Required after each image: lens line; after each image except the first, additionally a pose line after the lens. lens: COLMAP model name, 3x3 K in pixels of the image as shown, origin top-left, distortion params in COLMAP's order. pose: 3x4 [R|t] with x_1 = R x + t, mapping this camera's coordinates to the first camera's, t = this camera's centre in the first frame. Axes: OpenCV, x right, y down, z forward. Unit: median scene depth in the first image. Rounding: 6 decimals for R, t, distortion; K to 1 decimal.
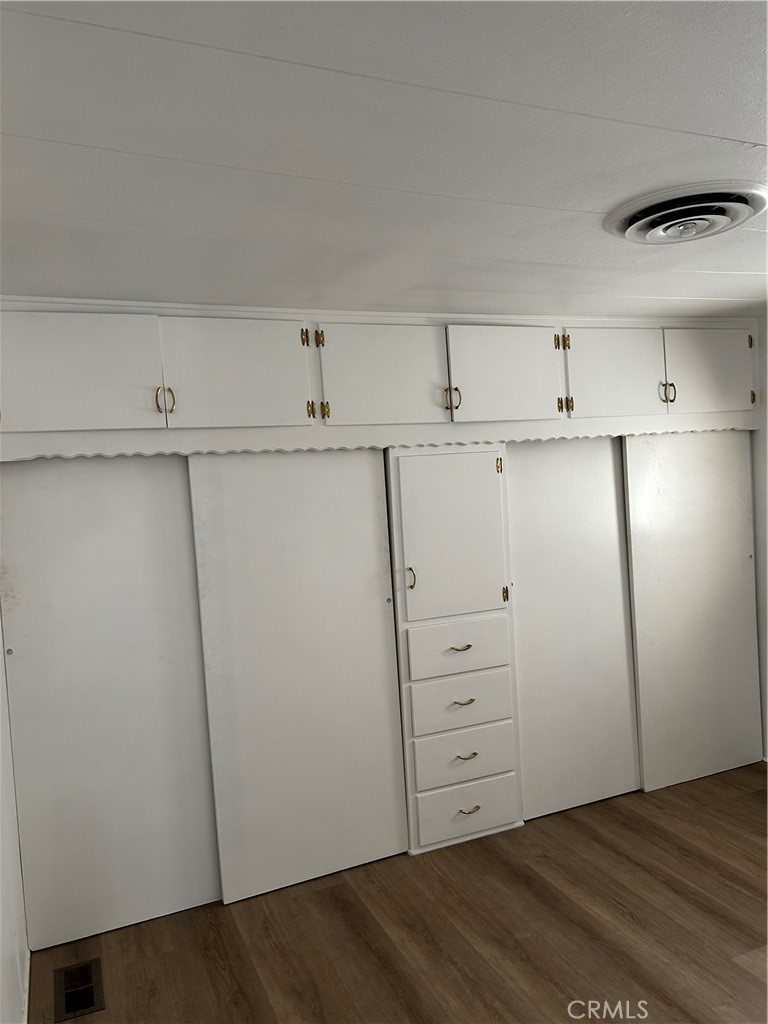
lens RADIAL K [[766.9, 0, 384.0], [0, 766.9, 512.0], [0, 0, 1]] dist [0.000962, 0.000502]
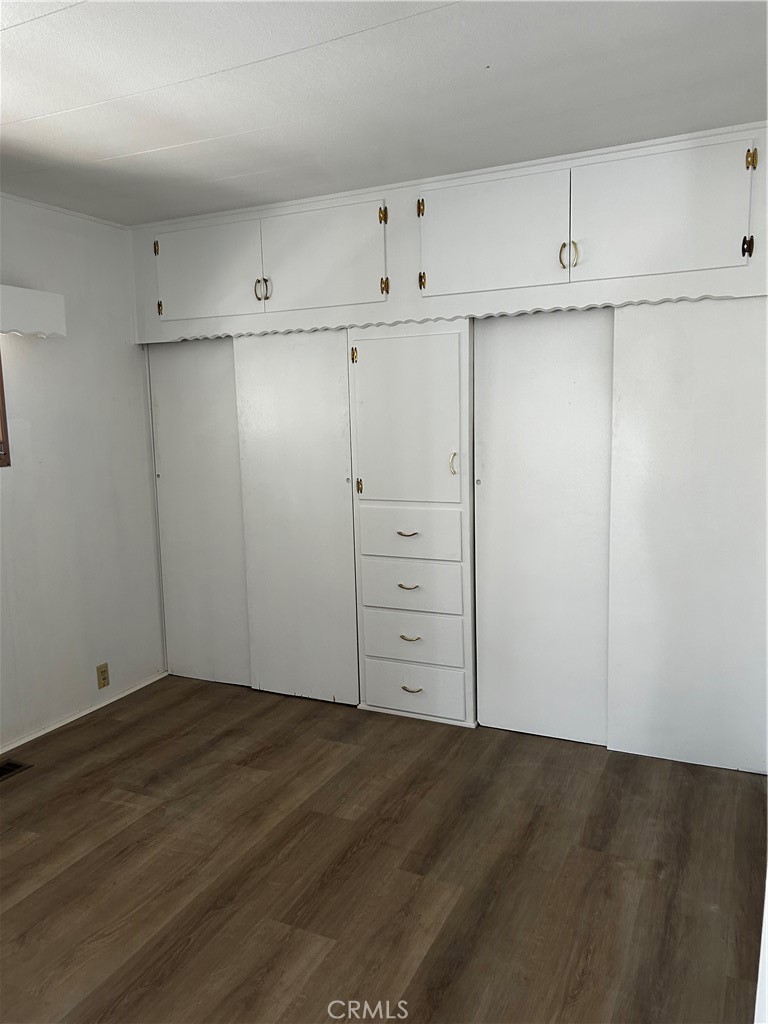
lens RADIAL K [[766.9, 0, 384.0], [0, 766.9, 512.0], [0, 0, 1]] dist [0.000962, 0.000502]
pose [[-0.653690, -0.026108, 0.756312, -0.558278], [0.108192, 0.985914, 0.127545, 0.036651], [-0.748988, 0.165202, -0.641658, 1.550519]]
